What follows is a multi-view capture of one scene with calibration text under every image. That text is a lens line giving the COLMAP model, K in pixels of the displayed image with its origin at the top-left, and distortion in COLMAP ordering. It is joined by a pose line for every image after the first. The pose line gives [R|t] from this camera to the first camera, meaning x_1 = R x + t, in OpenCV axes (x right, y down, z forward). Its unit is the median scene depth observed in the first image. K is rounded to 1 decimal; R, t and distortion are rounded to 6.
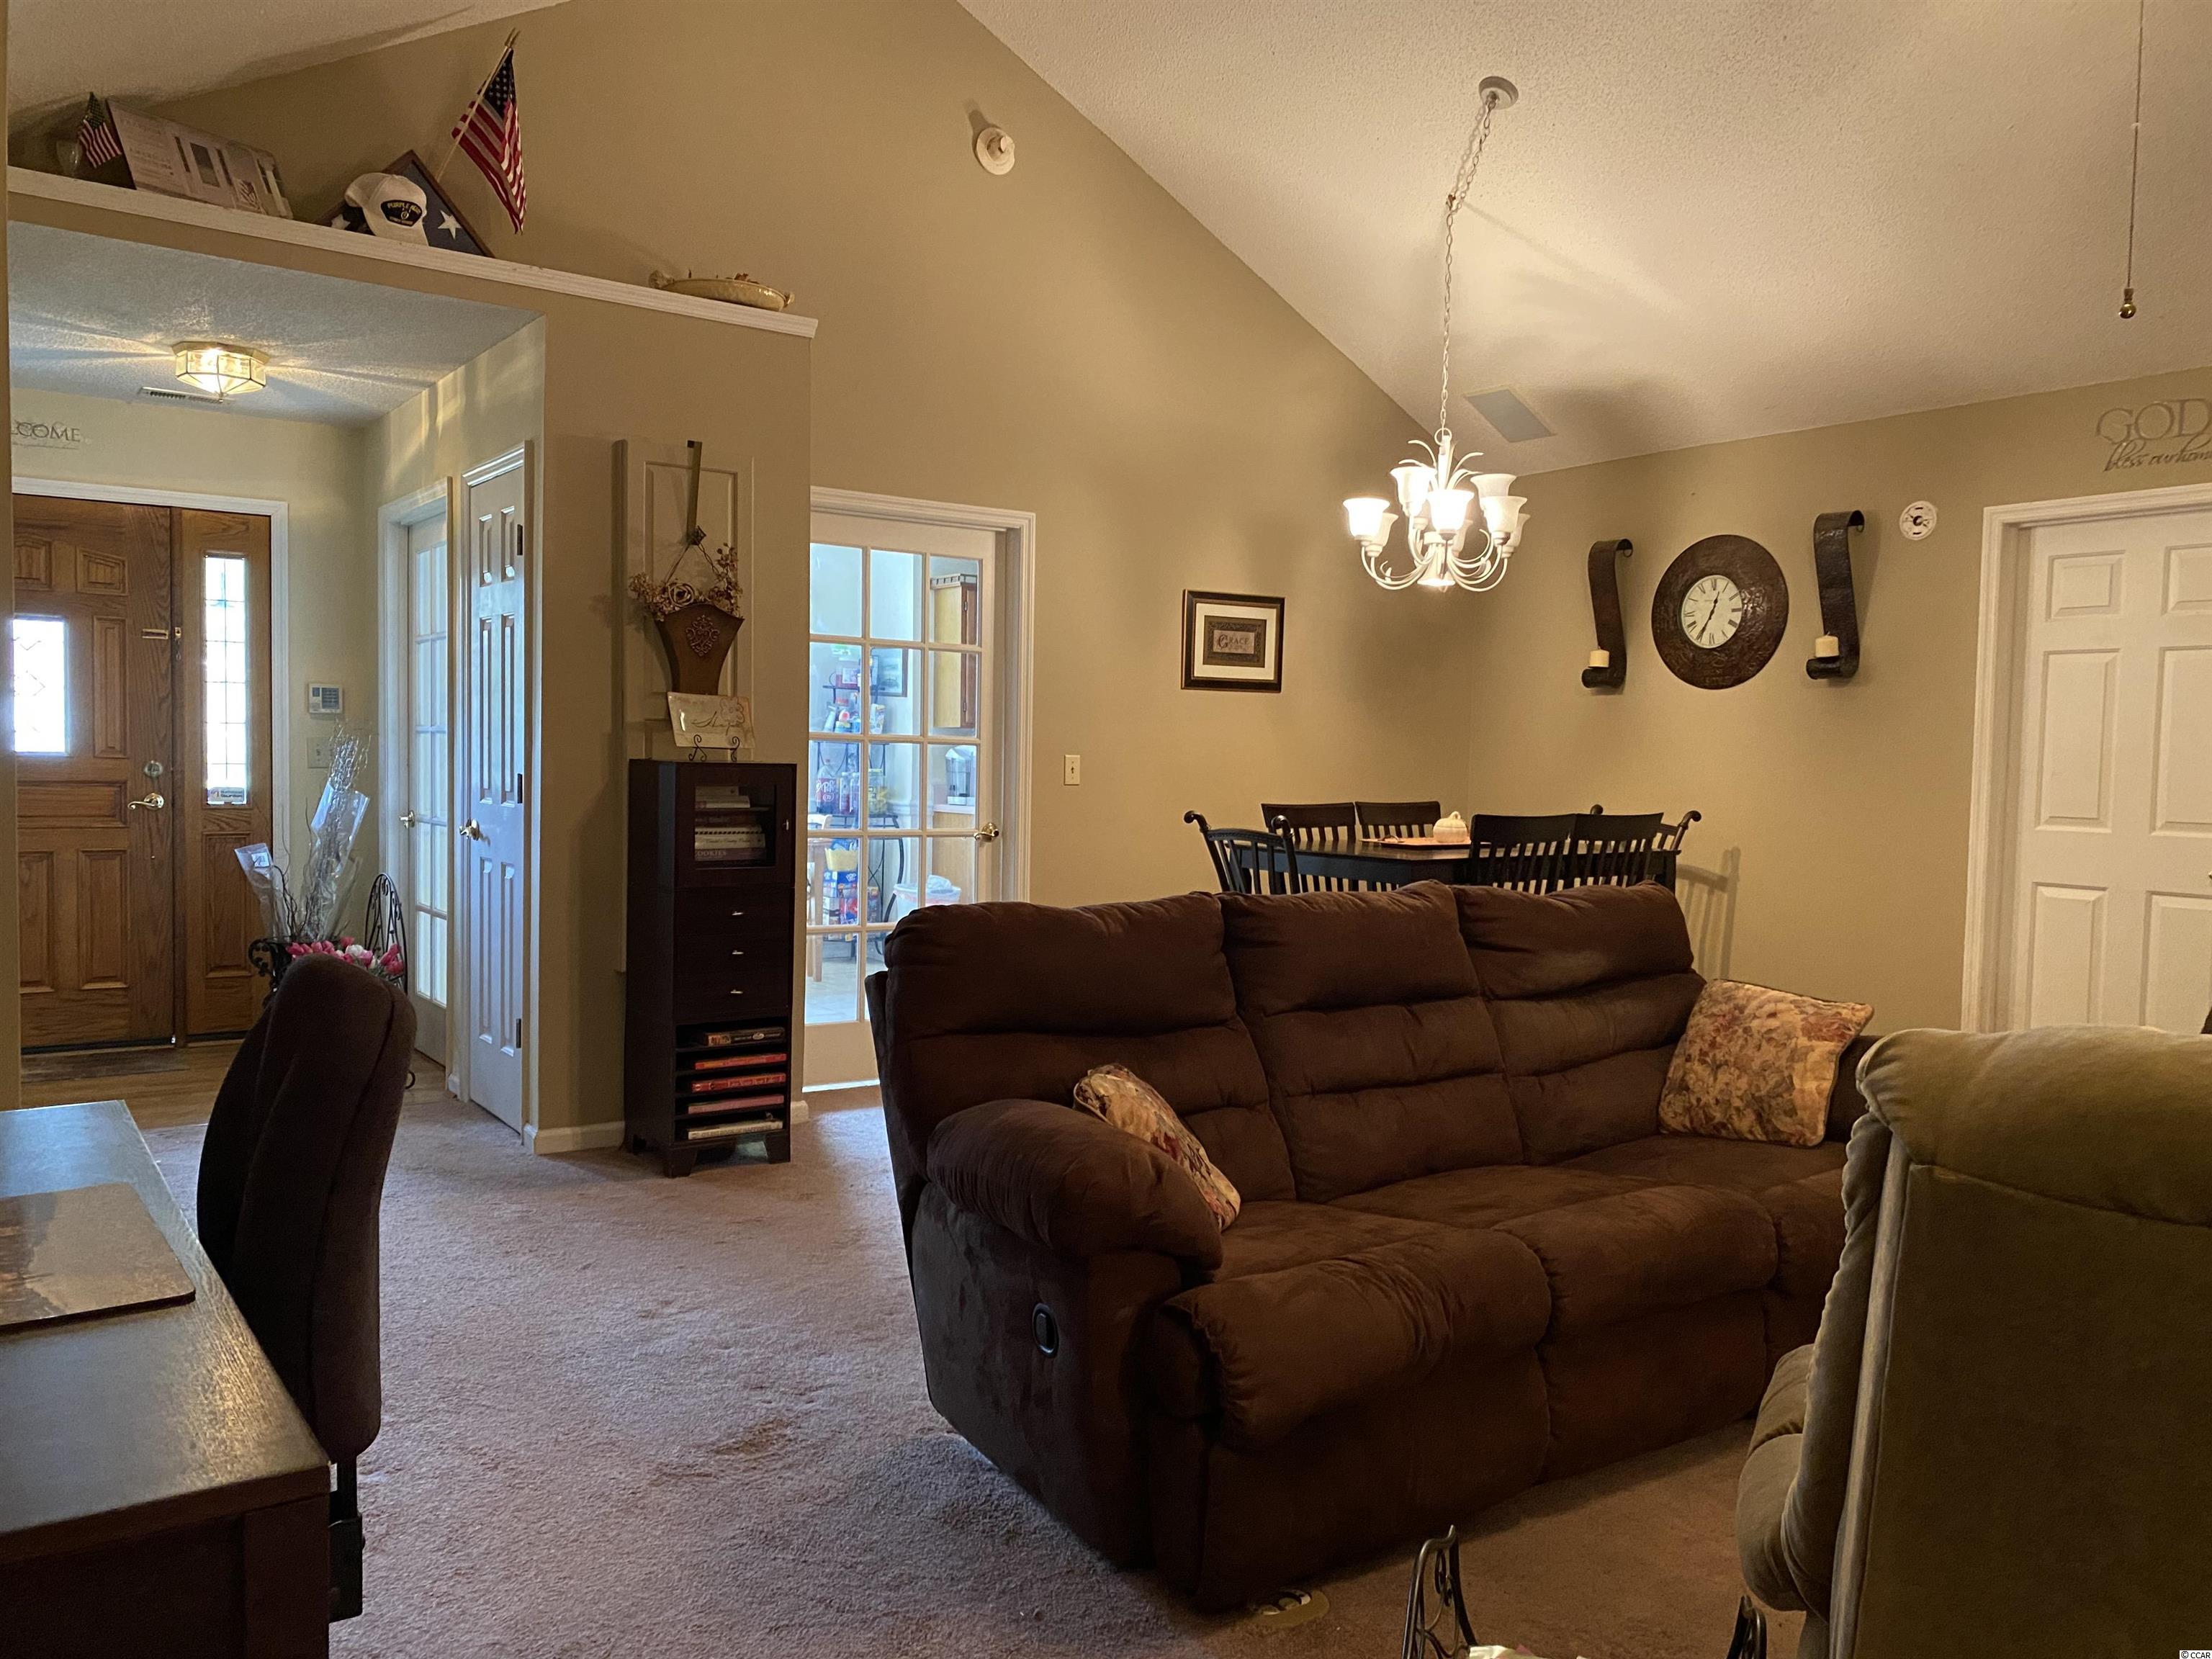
lens RADIAL K [[1679.3, 0, 1106.0], [0, 1679.3, 829.5], [0, 0, 1]] dist [0.152906, -0.232908]
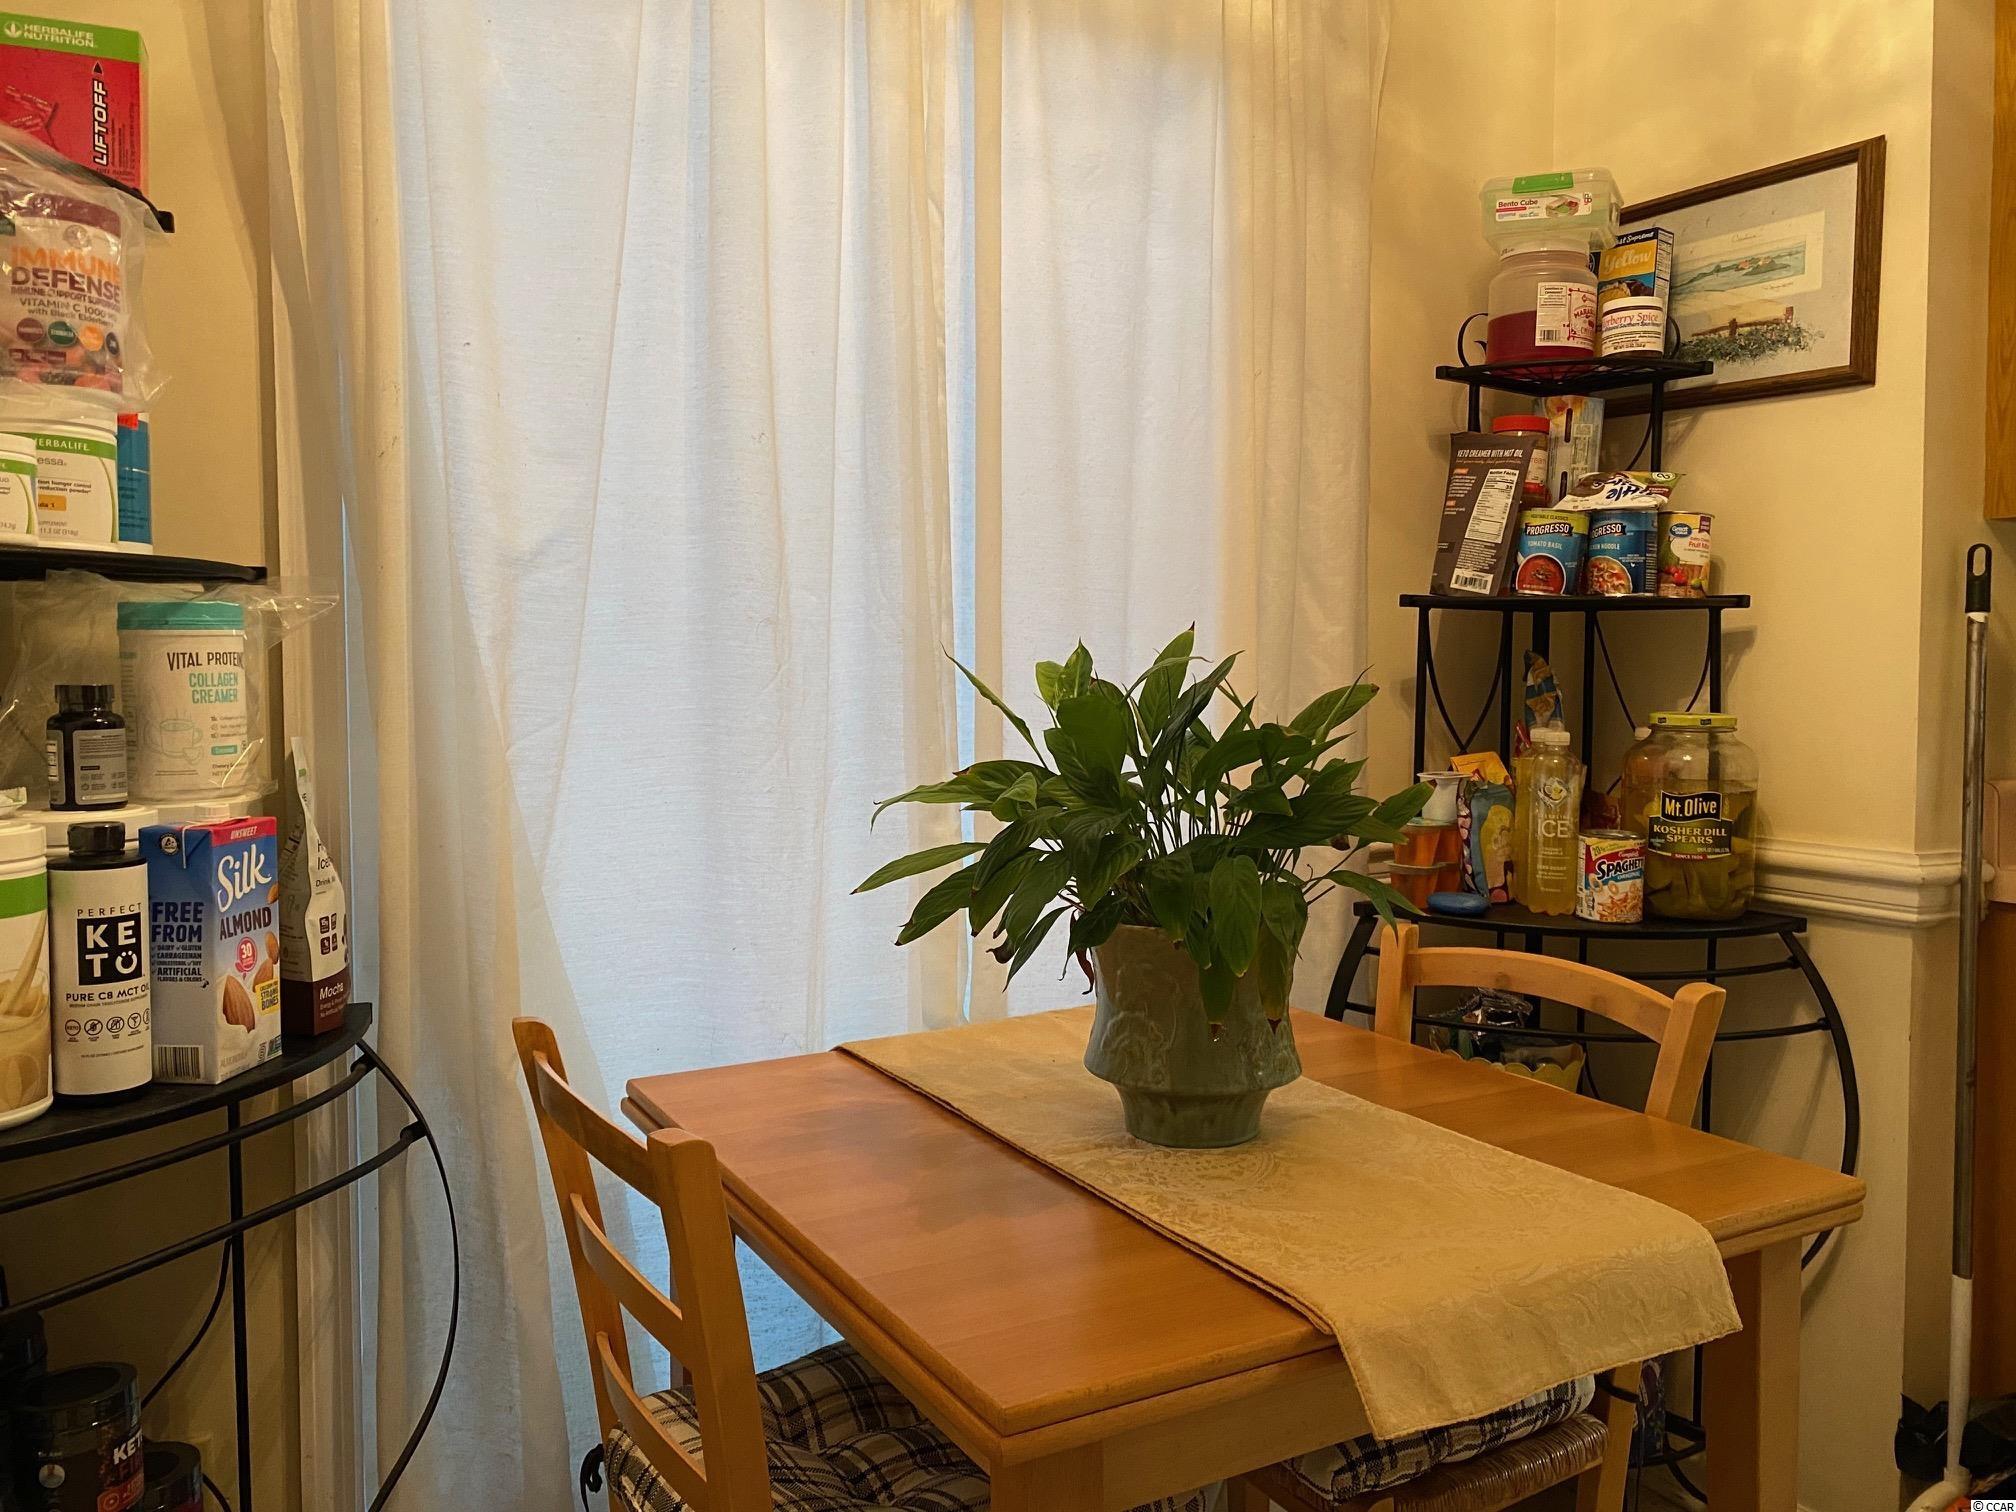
lens RADIAL K [[1562.7, 0, 1006.7], [0, 1562.7, 706.5], [0, 0, 1]] dist [0.055227, -0.064595]
pose [[0.994327, -0.019861, -0.104499, -0.301770], [0.019292, 0.999793, -0.006453, -0.054418], [0.104606, 0.004401, 0.994504, 1.130097]]
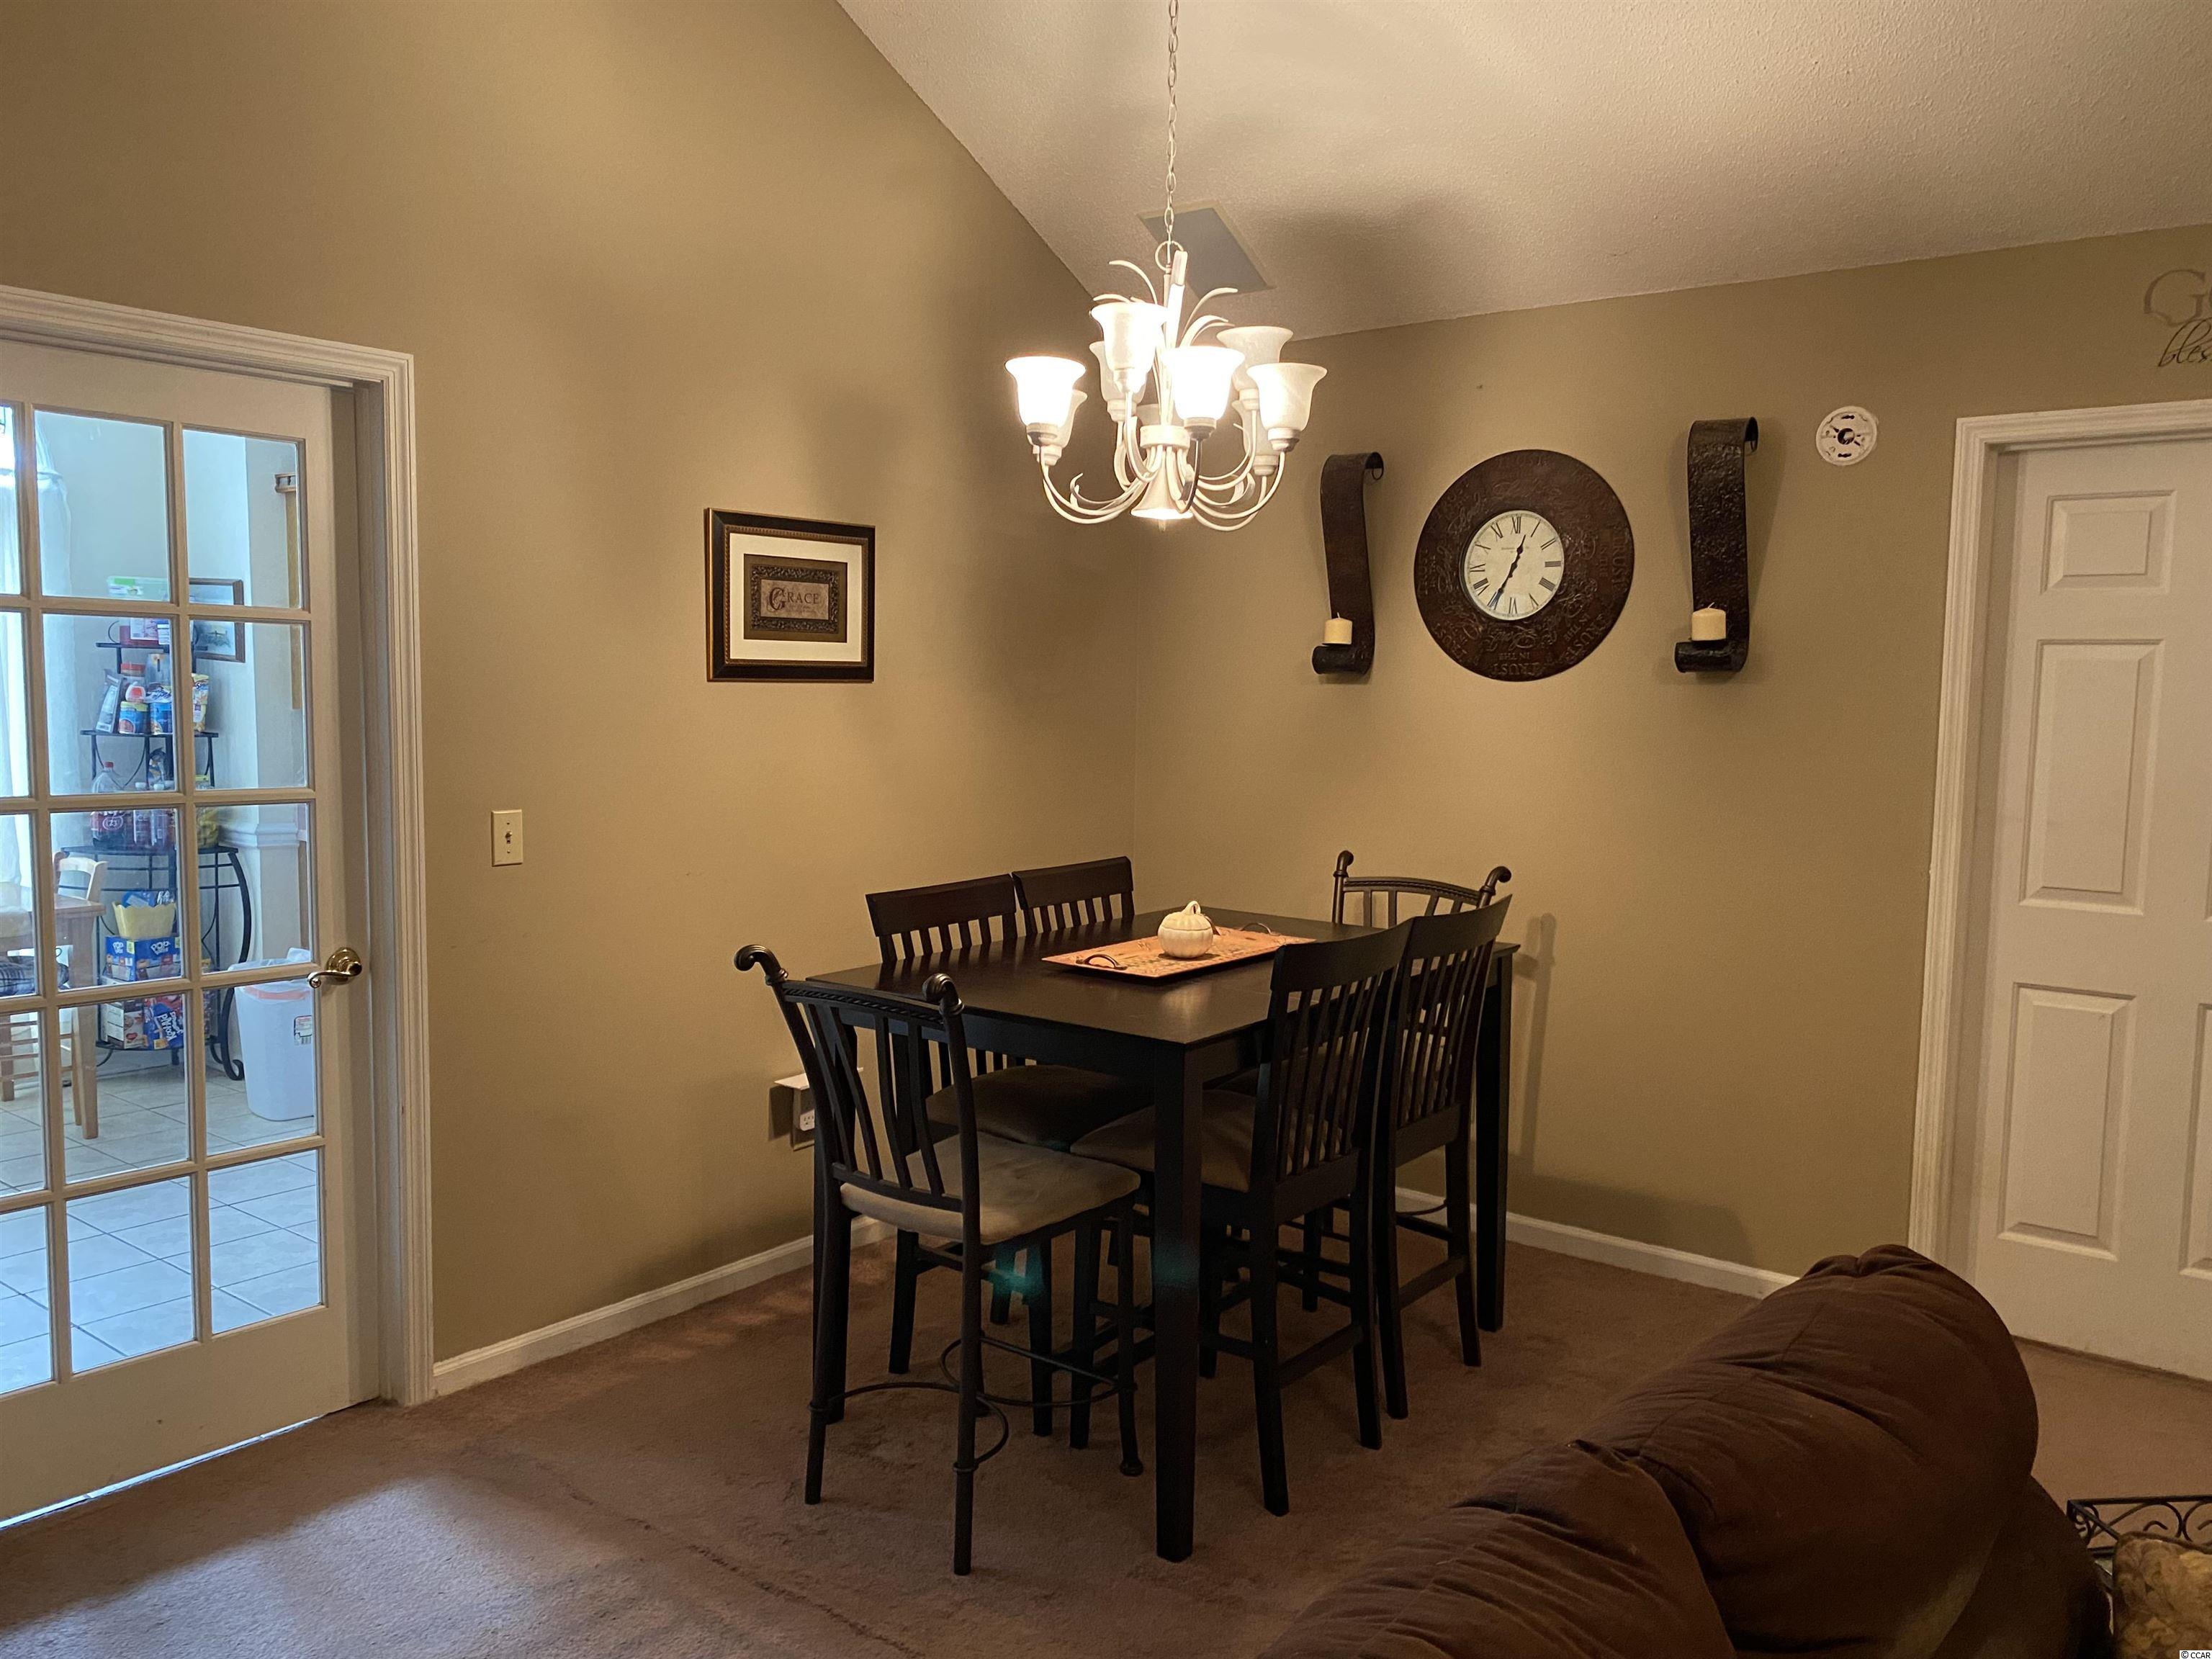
lens RADIAL K [[1662.6, 0, 1106.0], [0, 1662.6, 829.5], [0, 0, 1]] dist [0.101092, -0.139386]
pose [[0.956061, -0.032796, 0.291328, 0.006468], [0.017933, 0.998404, 0.053545, -0.063477], [-0.292620, -0.045968, 0.955123, 0.422011]]
